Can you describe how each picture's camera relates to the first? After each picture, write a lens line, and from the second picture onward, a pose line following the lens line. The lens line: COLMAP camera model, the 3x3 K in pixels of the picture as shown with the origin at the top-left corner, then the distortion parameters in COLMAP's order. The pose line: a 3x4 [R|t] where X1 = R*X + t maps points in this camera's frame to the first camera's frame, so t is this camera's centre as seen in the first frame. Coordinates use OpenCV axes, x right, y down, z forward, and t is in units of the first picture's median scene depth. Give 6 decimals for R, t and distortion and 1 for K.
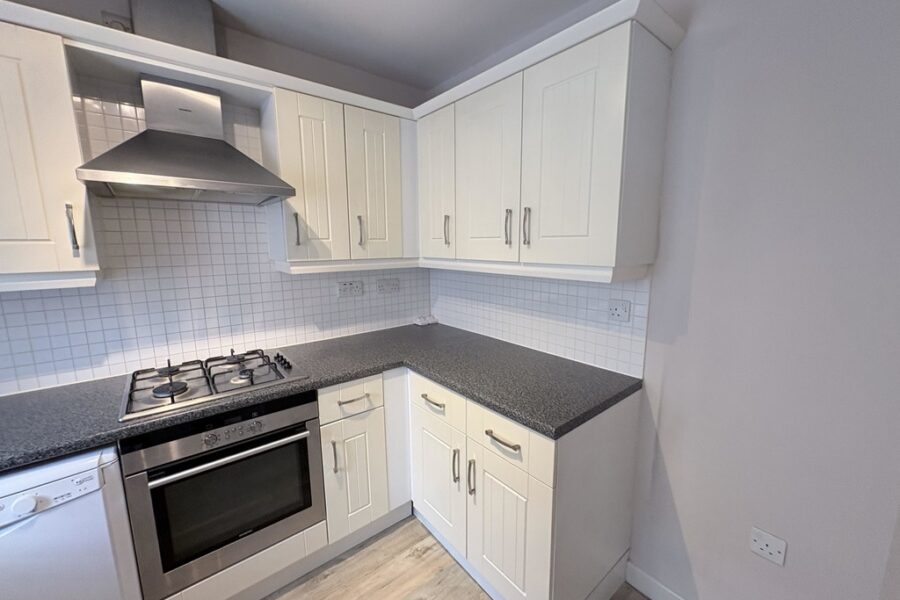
lens RADIAL K [[359.6, 0, 449.2], [0, 359.6, 300.1], [0, 0, 1]] dist [0.000855, -0.000314]
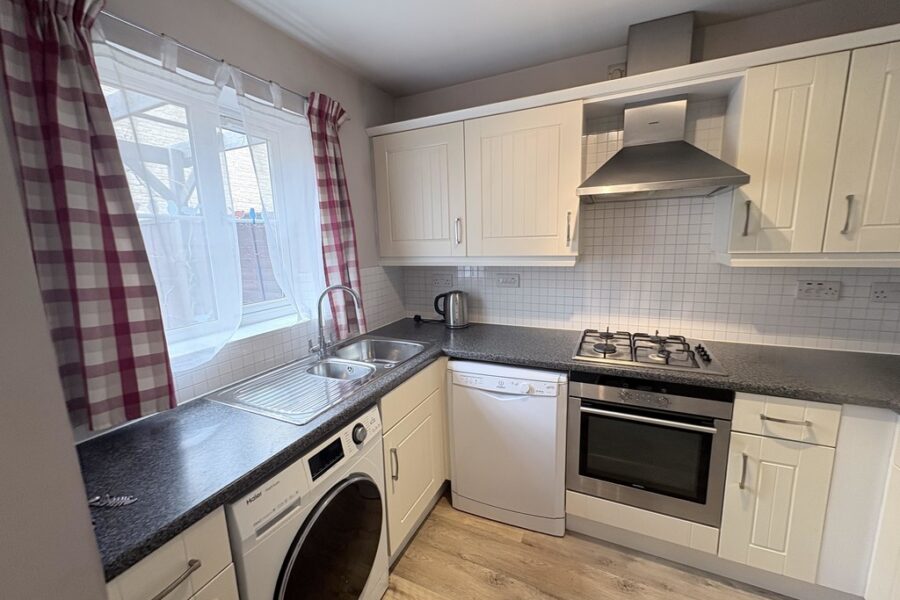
lens RADIAL K [[359.6, 0, 449.9], [0, 359.6, 300.5], [0, 0, 1]] dist [0.000855, -0.000314]
pose [[0.443385, 0.145213, -0.884490, 0.096515], [-0.118272, 0.987639, 0.102859, 0.007163], [0.888494, 0.059005, 0.455079, -0.096783]]
